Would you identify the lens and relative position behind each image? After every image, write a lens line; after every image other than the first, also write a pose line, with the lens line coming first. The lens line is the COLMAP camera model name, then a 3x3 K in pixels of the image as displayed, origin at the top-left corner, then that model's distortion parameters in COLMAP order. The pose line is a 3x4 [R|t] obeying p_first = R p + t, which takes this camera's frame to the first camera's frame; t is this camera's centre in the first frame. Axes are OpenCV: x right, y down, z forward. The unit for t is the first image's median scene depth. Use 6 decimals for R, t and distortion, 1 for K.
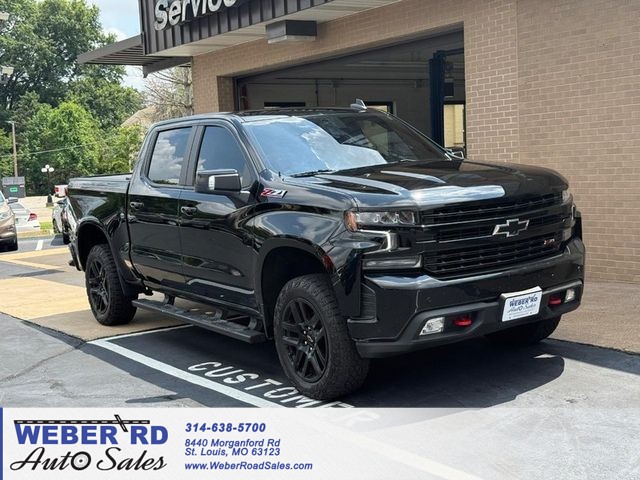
lens RADIAL K [[843.1, 0, 315.6], [0, 843.1, 246.3], [0, 0, 1]] dist [0.157105, -0.251602]
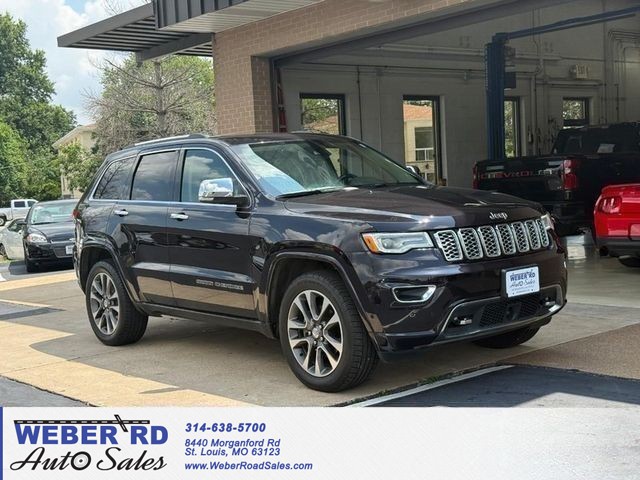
lens RADIAL K [[868.3, 0, 272.9], [0, 868.3, 240.9], [0, 0, 1]] dist [0.263941, -0.759701]
pose [[0.999451, -0.002485, 0.033040, -0.134182], [0.003728, 0.999285, -0.037622, -0.000957], [-0.032923, 0.037724, 0.998746, 0.223560]]
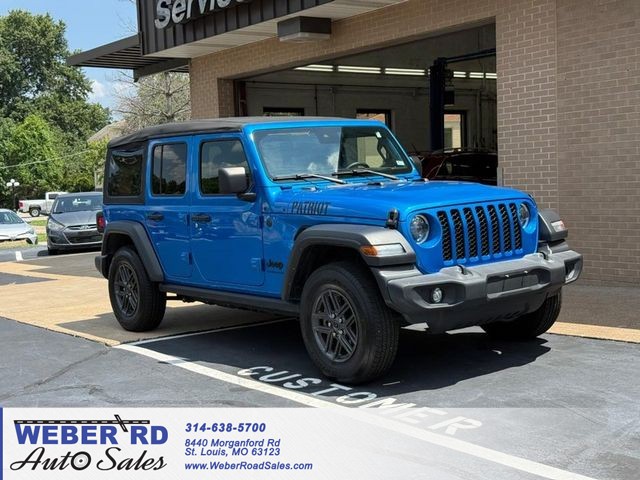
lens RADIAL K [[844.4, 0, 311.3], [0, 844.4, 242.0], [0, 0, 1]] dist [0.115919, -0.067291]
pose [[0.999157, 0.008286, 0.040197, -0.050932], [-0.007099, 0.999538, -0.029567, 0.014289], [-0.040423, 0.029256, 0.998754, 0.042504]]
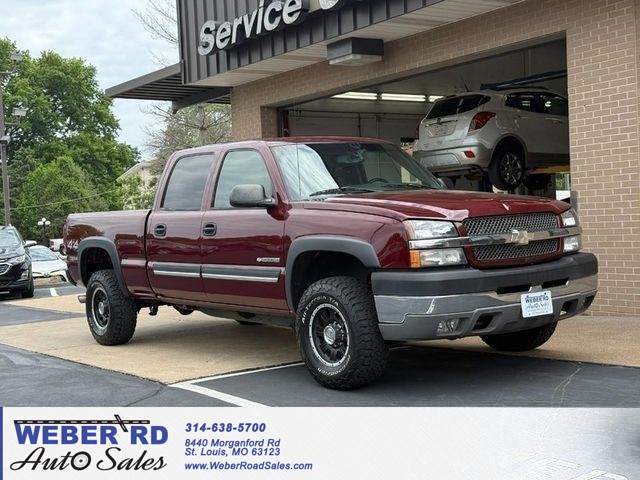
lens RADIAL K [[843.1, 0, 315.6], [0, 843.1, 246.3], [0, 0, 1]] dist [0.157105, -0.251602]
pose [[0.999896, 0.000744, 0.014393, -0.075326], [0.000215, 0.997788, -0.066475, 0.017090], [-0.014411, 0.066472, 0.997684, 0.086430]]
